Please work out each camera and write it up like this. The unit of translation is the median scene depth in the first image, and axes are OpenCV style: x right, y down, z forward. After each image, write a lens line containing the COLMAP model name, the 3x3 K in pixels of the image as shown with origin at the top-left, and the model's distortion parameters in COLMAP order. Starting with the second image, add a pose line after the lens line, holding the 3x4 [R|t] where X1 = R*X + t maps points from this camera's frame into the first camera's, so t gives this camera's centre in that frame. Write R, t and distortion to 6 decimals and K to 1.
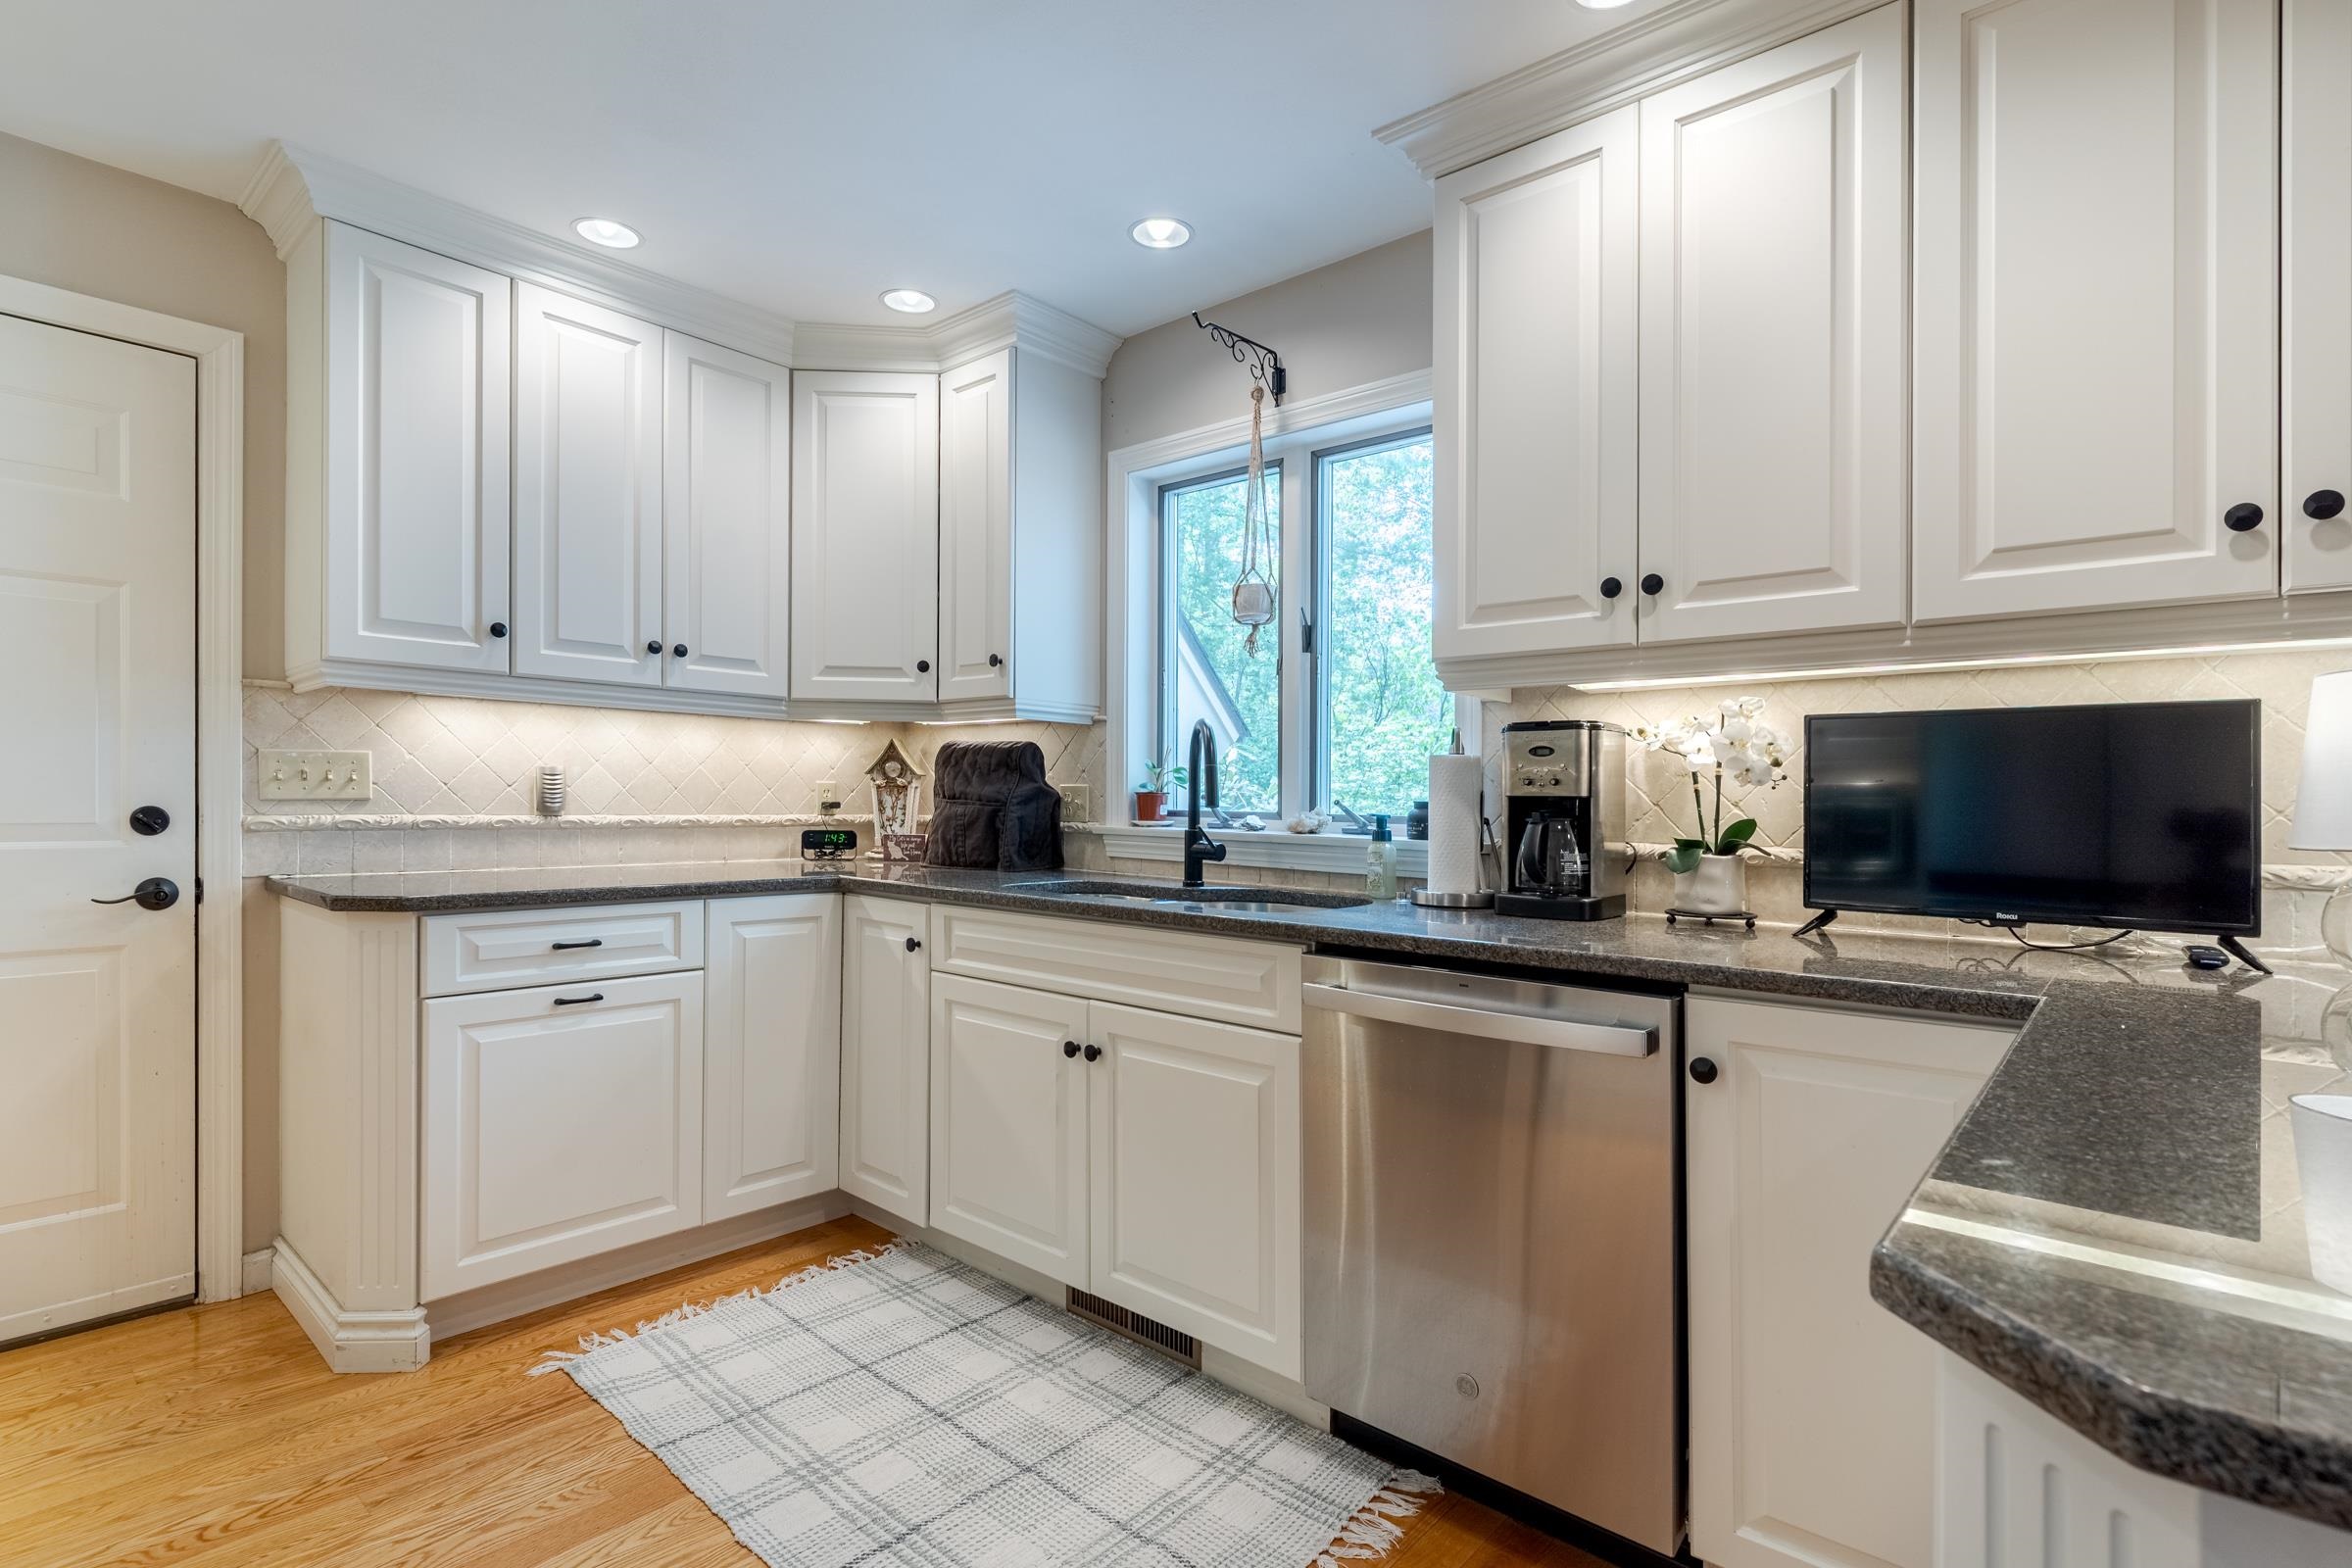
lens RADIAL K [[1118.7, 0, 1160.9], [0, 1118.7, 800.1], [0, 0, 1]] dist [0.000603, -0.000177]
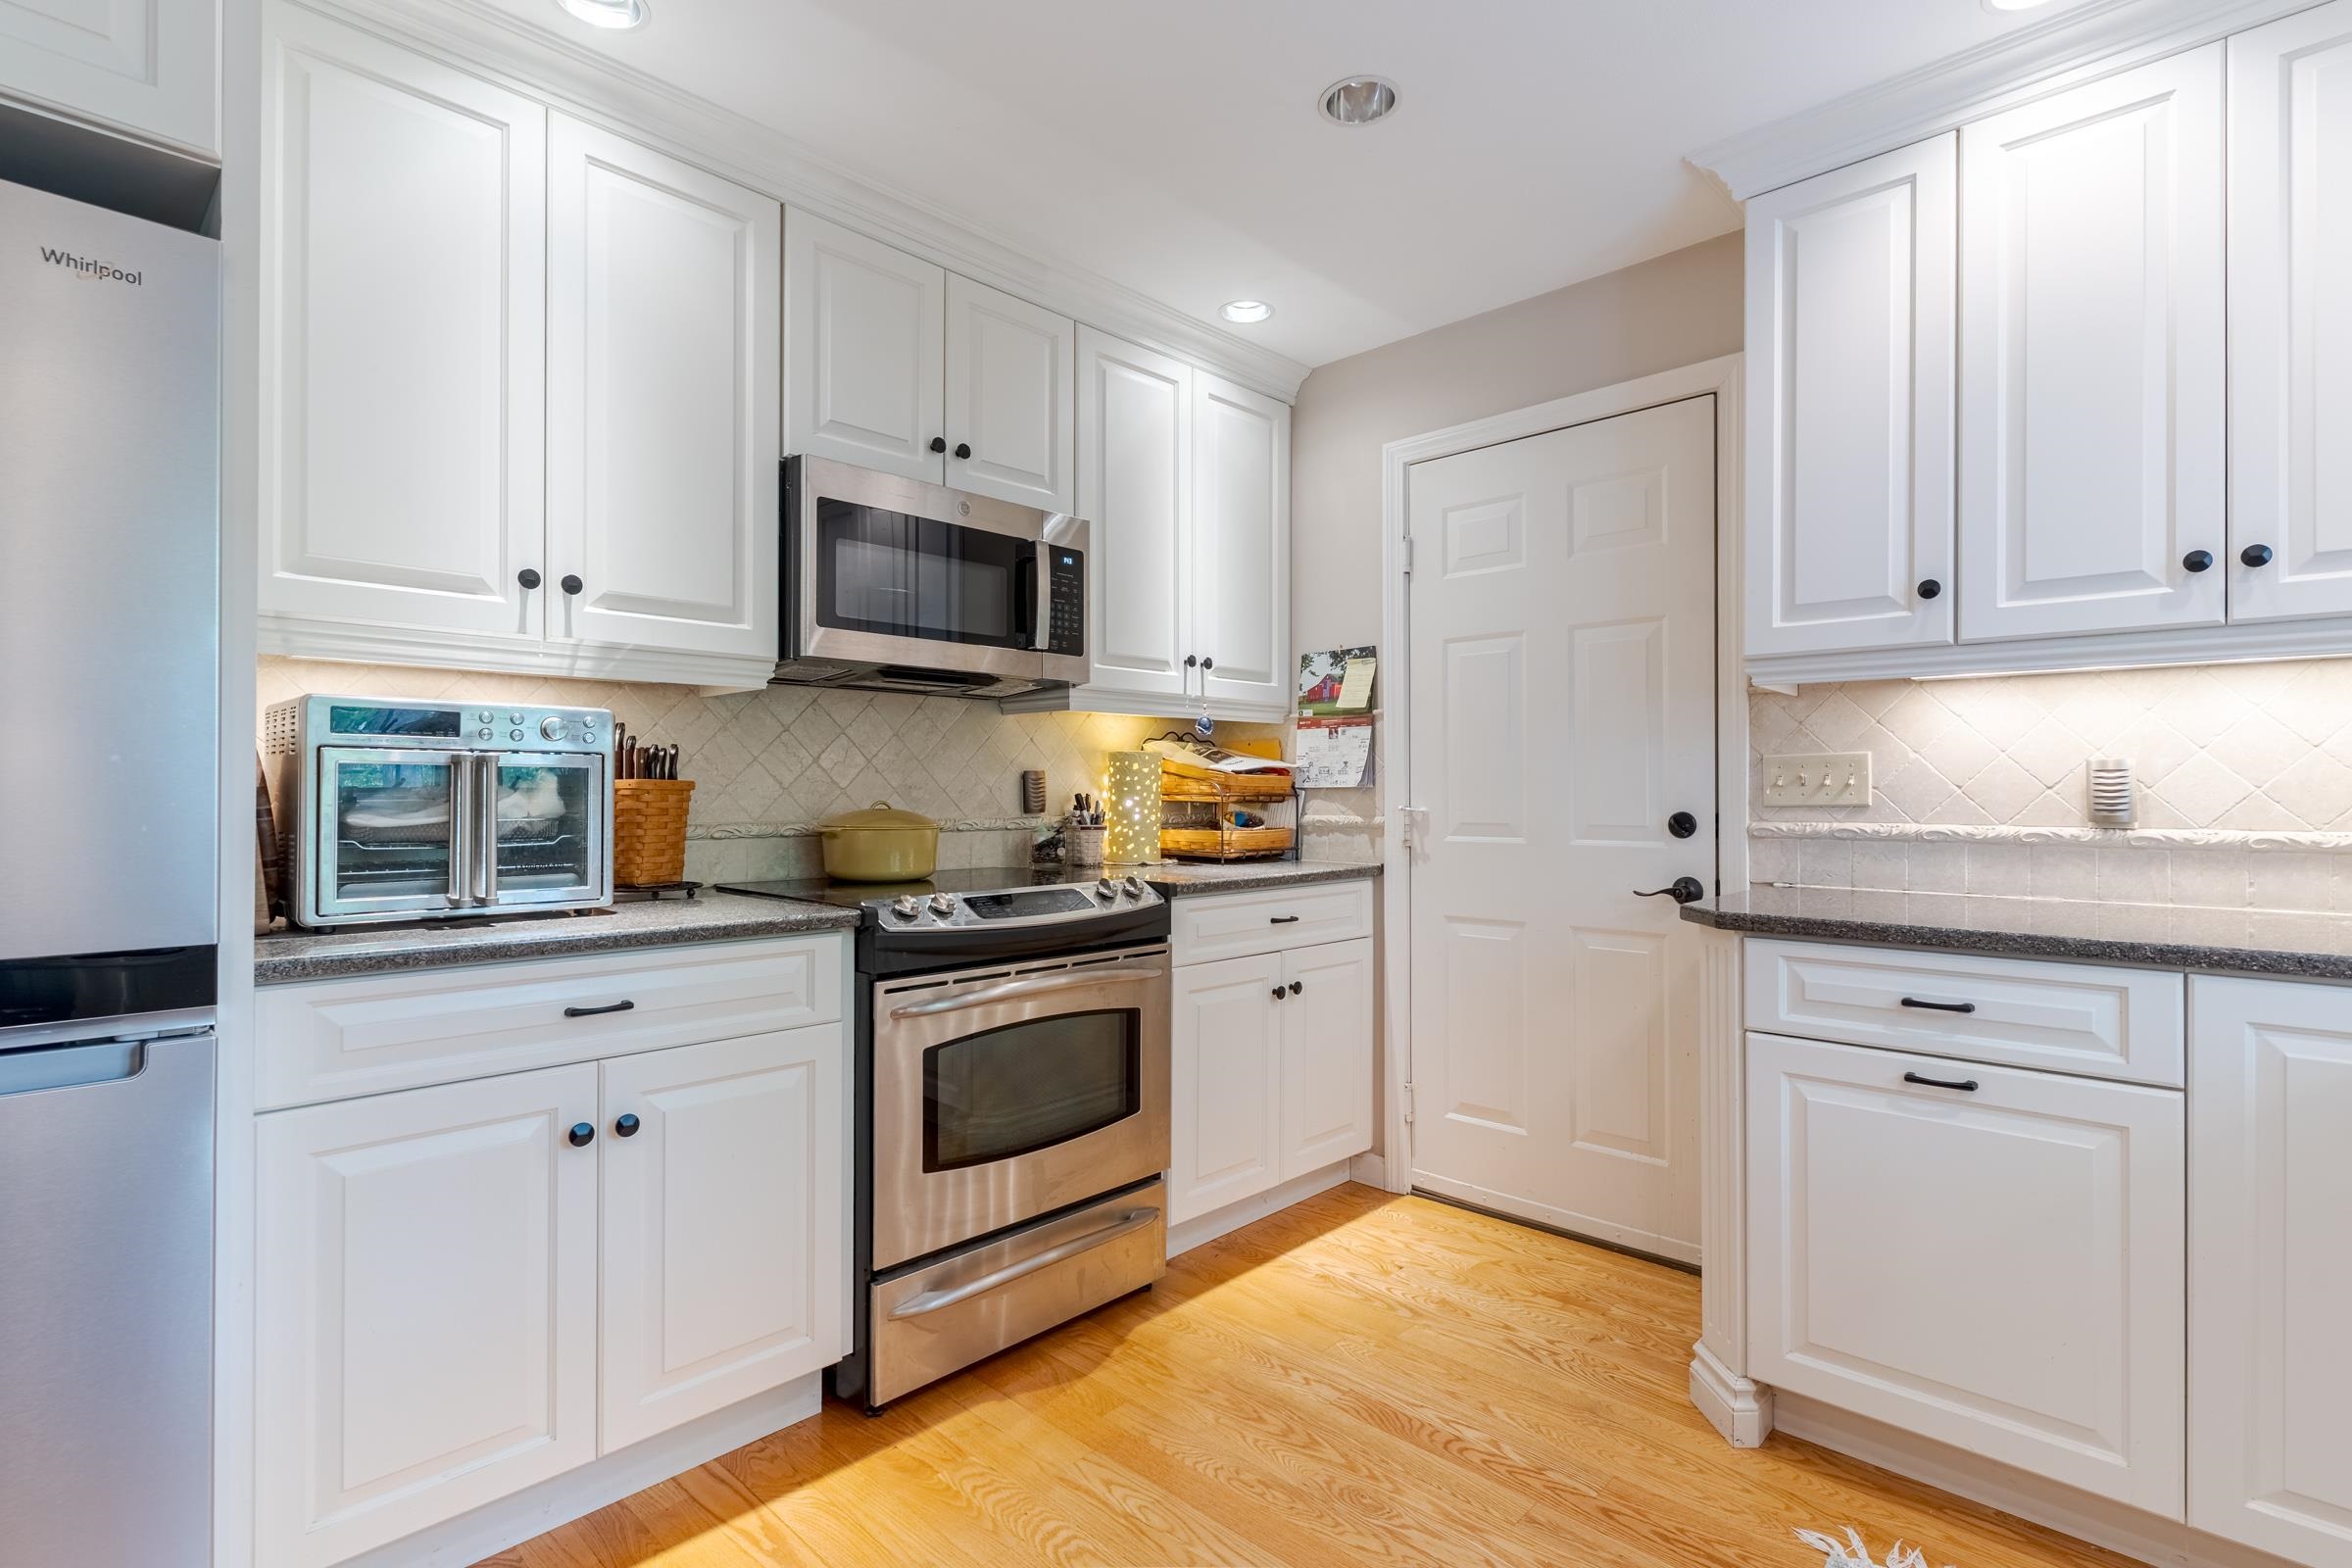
lens RADIAL K [[1118.7, 0, 1190.4], [0, 1118.7, 798.8], [0, 0, 1]] dist [0.000603, -0.000177]
pose [[-0.027837, -0.008313, -0.999578, 0.200336], [-0.001726, 0.999964, -0.008268, 0.002079], [0.999611, 0.001495, -0.027850, 0.492696]]
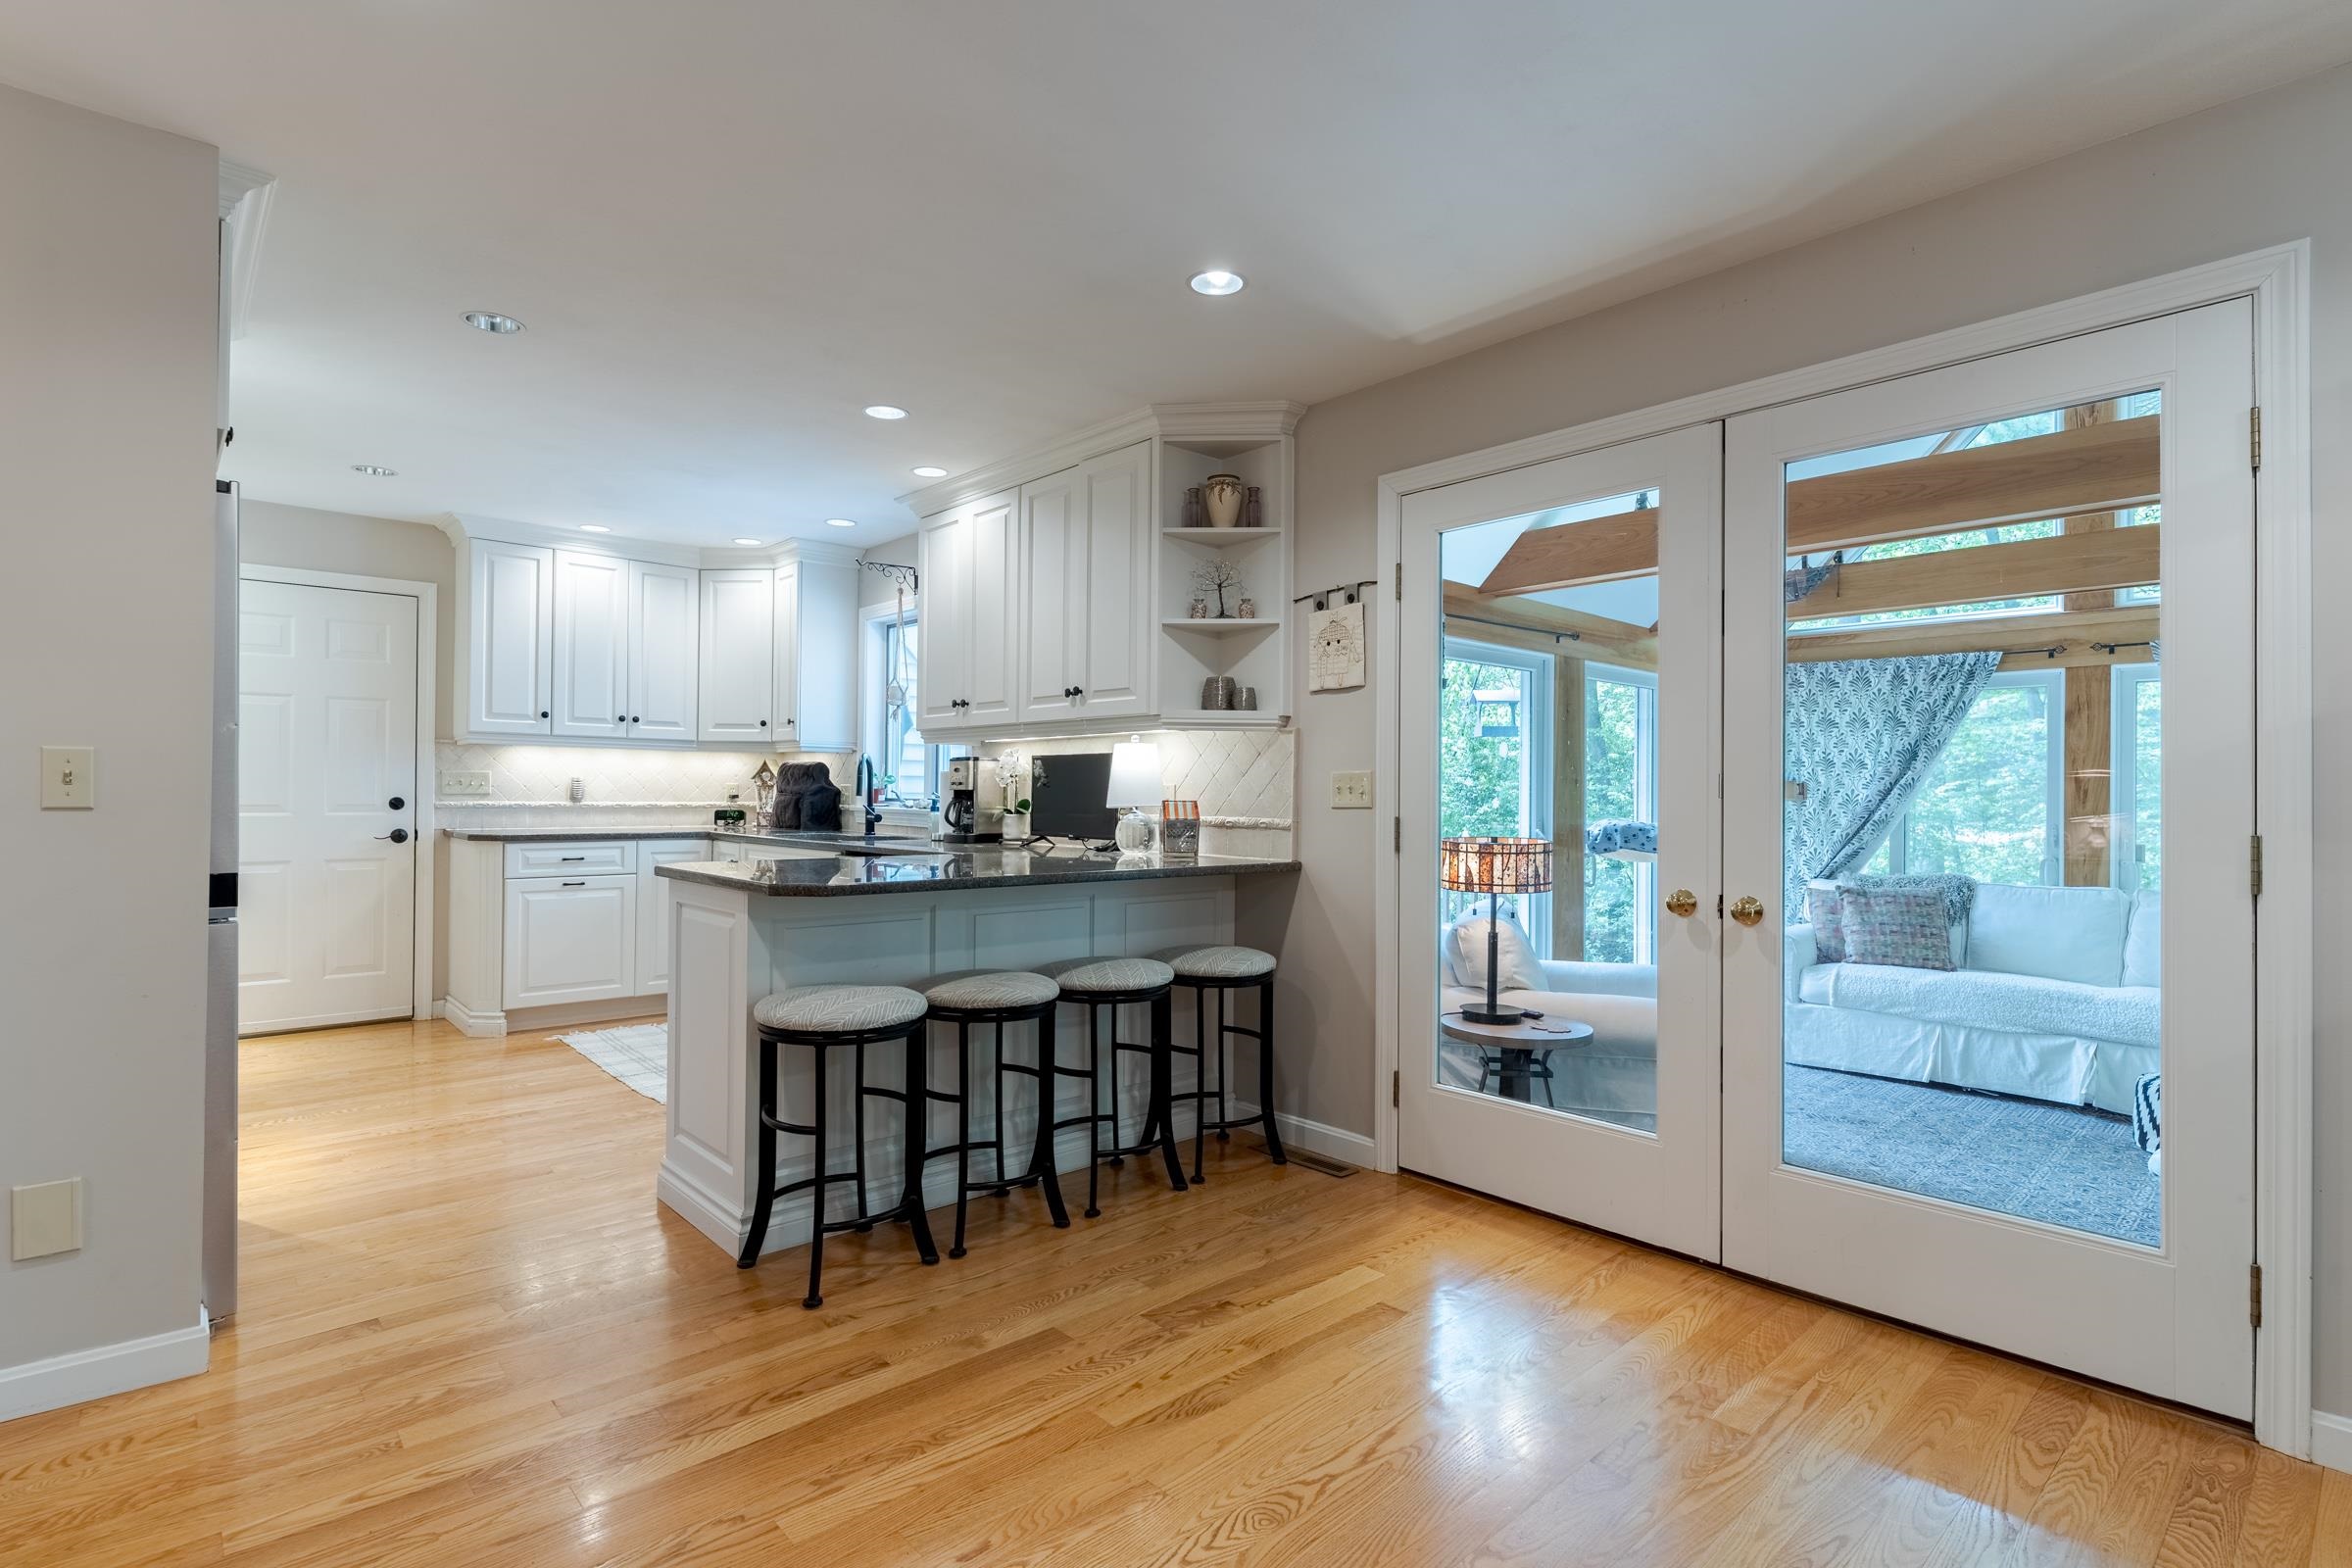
lens RADIAL K [[1118.7, 0, 1163.0], [0, 1118.7, 768.8], [0, 0, 1]] dist [0.000603, -0.000177]
pose [[0.993809, -0.007075, -0.110872, 0.809354], [0.004476, 0.999710, -0.023681, 0.008074], [0.111008, 0.023038, 0.993552, -0.982228]]
